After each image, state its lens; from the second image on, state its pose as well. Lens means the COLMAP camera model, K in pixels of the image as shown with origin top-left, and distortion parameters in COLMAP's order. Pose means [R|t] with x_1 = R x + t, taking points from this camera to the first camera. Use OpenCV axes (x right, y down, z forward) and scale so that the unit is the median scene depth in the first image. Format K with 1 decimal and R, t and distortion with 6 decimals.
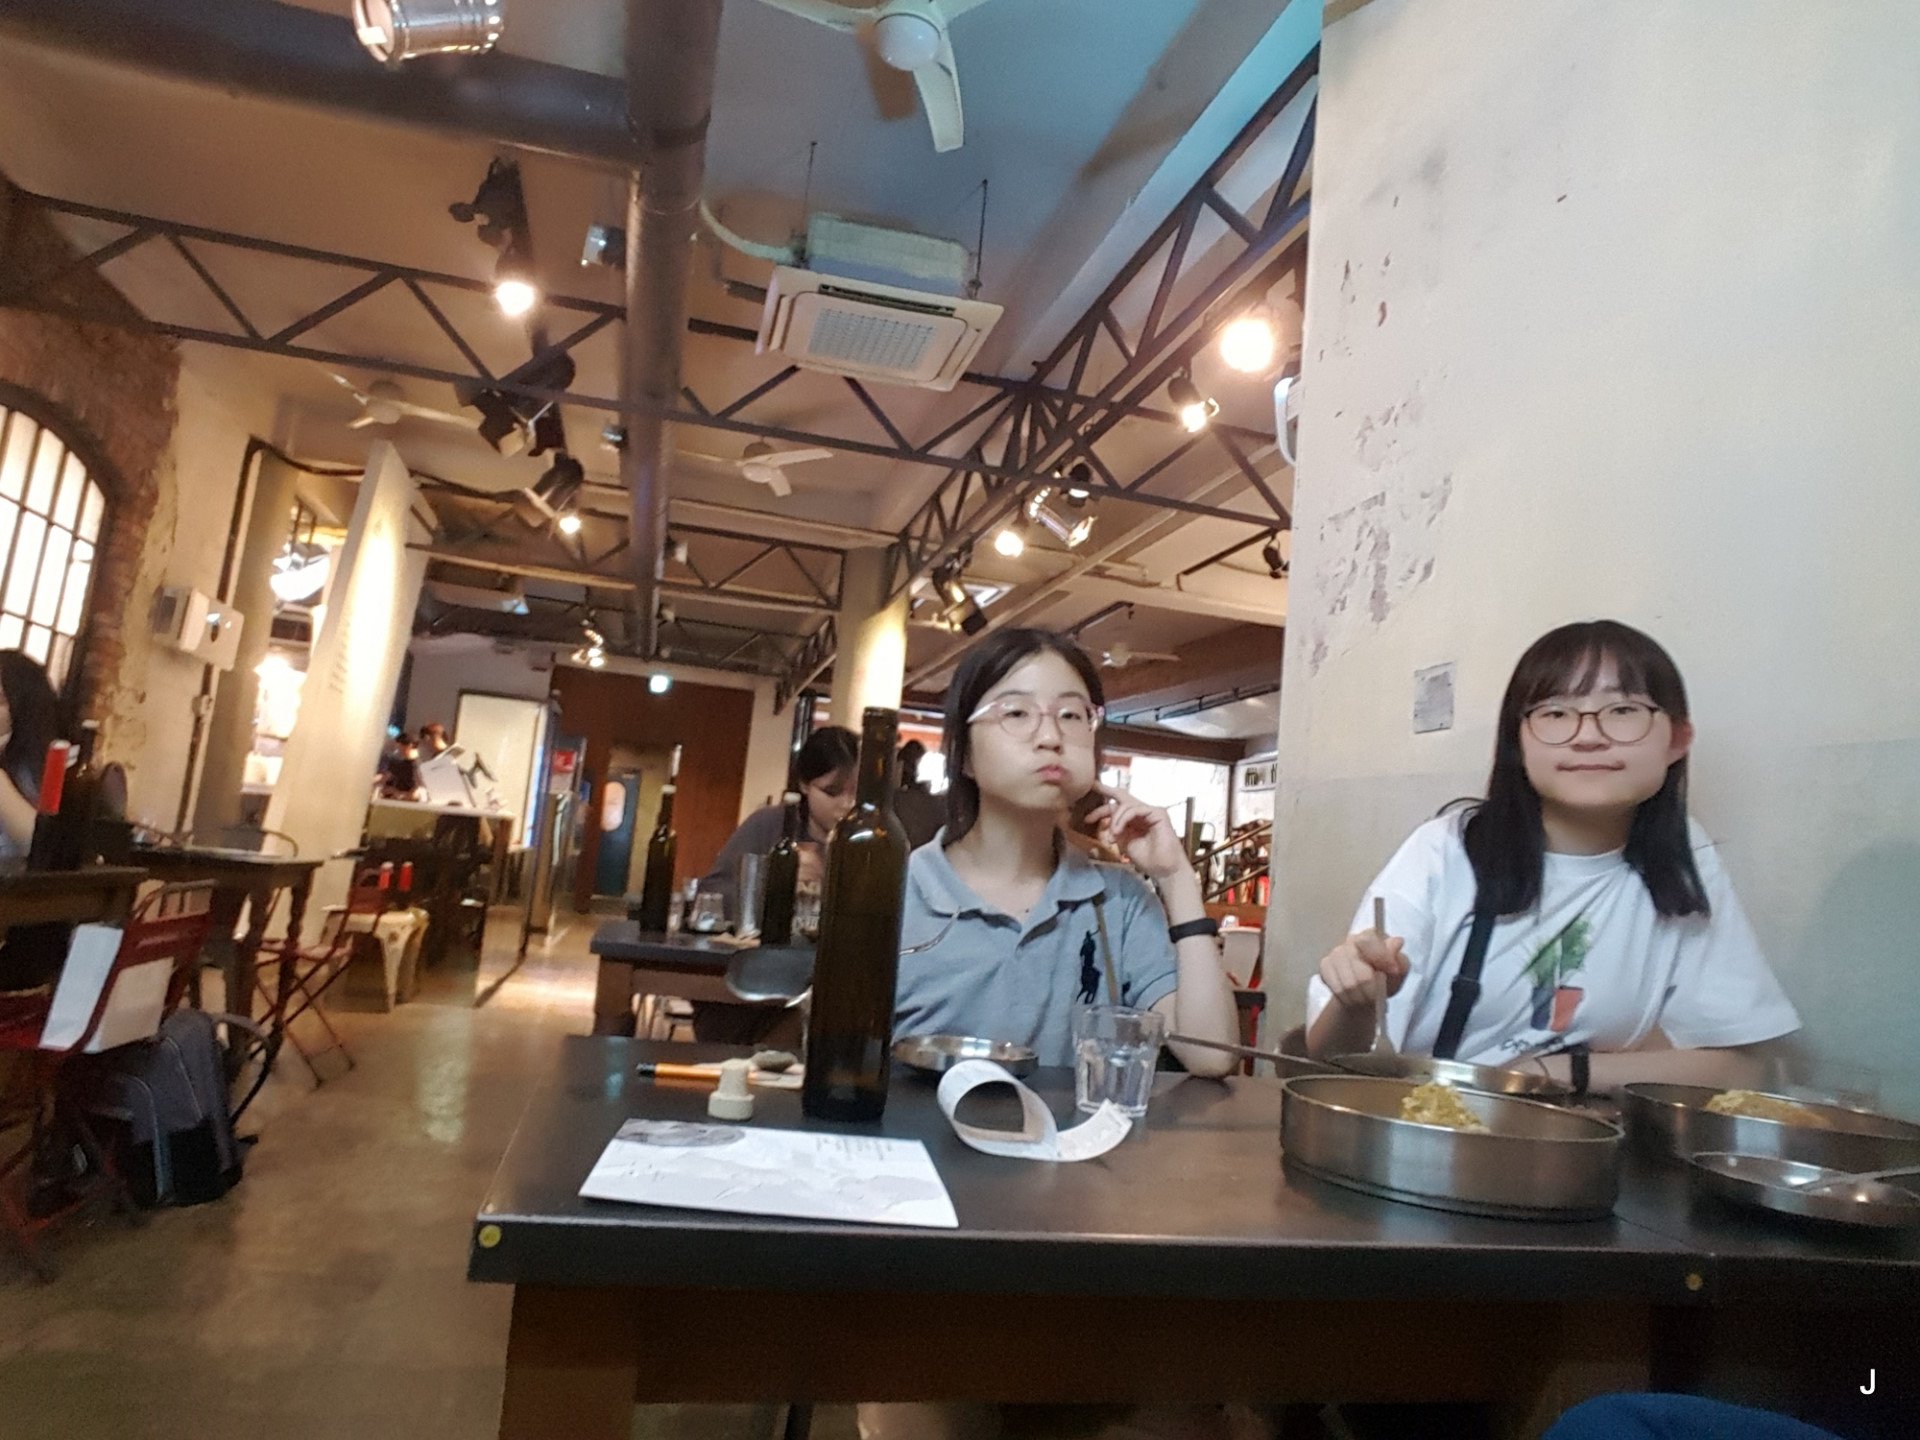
lens RADIAL K [[1223.8, 0, 963.8], [0, 1223.8, 731.4], [0, 0, 1]] dist [-0.070549, 0.026839]
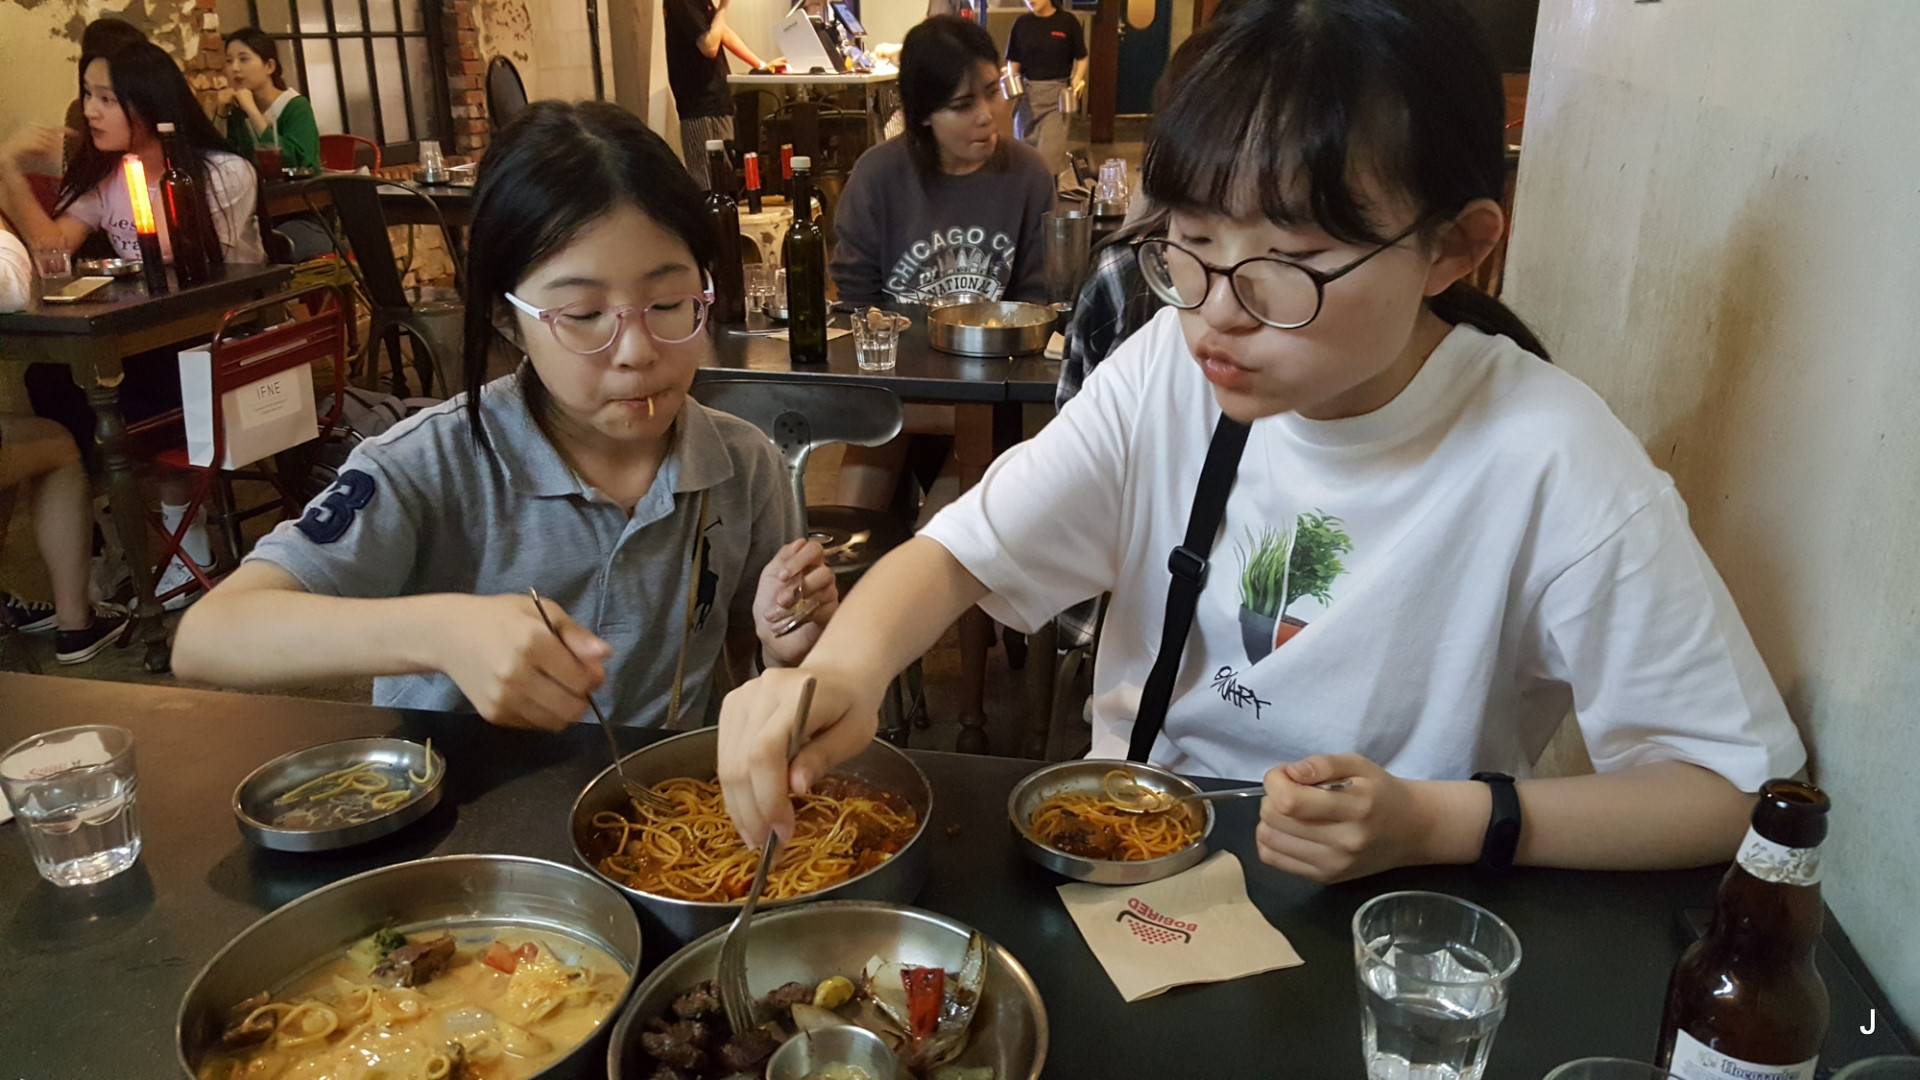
lens RADIAL K [[1449.0, 0, 947.6], [0, 1449.0, 572.4], [0, 0, 1]] dist [0.080947, -0.131685]
pose [[0.889794, 0.059362, -0.452485, 0.161069], [0.147569, 0.900811, 0.408366, -0.031610], [0.431845, -0.430134, 0.792776, 0.074304]]
